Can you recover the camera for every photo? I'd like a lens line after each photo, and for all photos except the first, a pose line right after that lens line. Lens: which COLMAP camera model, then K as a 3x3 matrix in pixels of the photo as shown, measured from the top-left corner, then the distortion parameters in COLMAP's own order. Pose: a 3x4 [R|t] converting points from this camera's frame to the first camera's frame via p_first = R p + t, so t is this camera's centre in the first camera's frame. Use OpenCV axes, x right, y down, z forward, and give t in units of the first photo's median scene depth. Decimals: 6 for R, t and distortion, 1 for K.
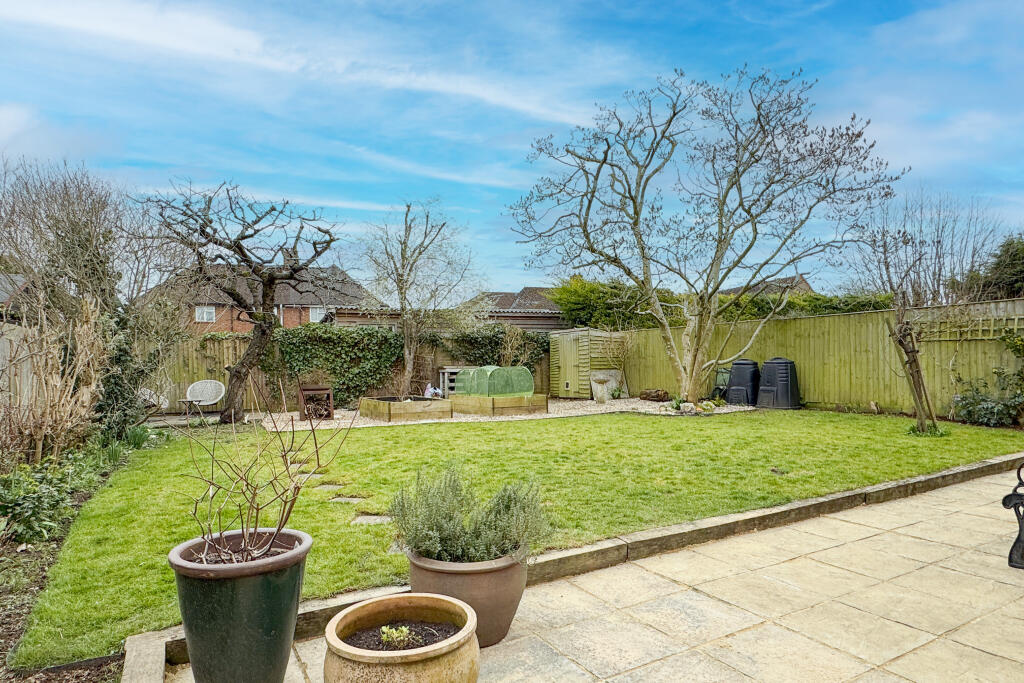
lens RADIAL K [[592.3, 0, 513.9], [0, 592.3, 349.3], [0, 0, 1]] dist [0.004963, 0.001566]
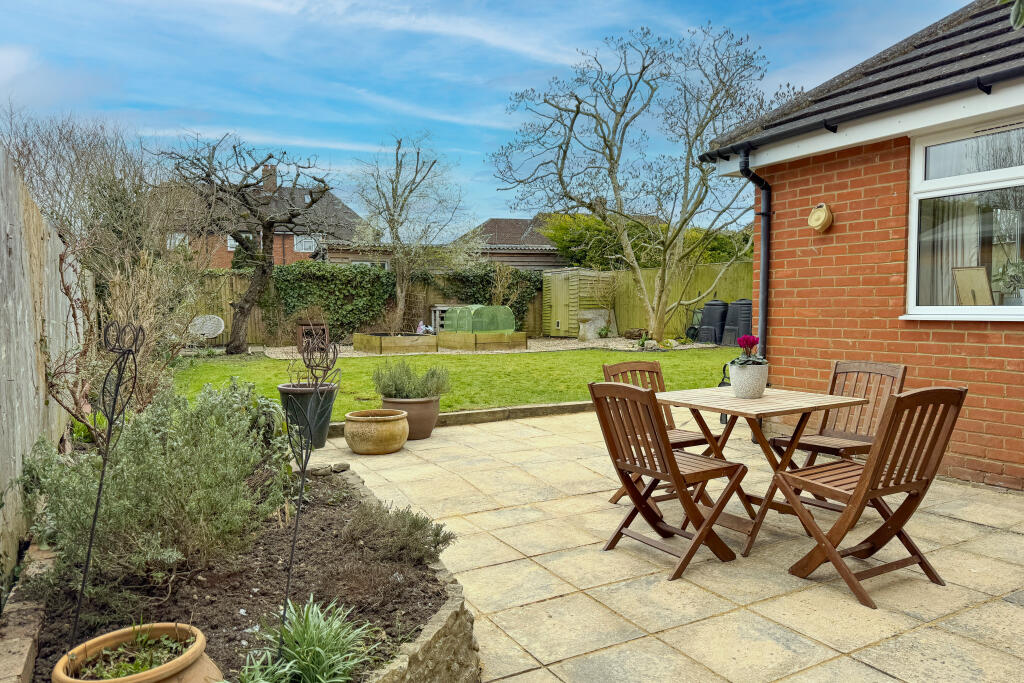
lens RADIAL K [[707.0, 0, 507.9], [0, 707.0, 346.0], [0, 0, 1]] dist [0.068453, -0.011160]
pose [[0.999260, 0.011026, -0.036844, 0.059392], [-0.007710, 0.996006, 0.088954, -0.010121], [0.037678, -0.088604, 0.995354, -0.241254]]
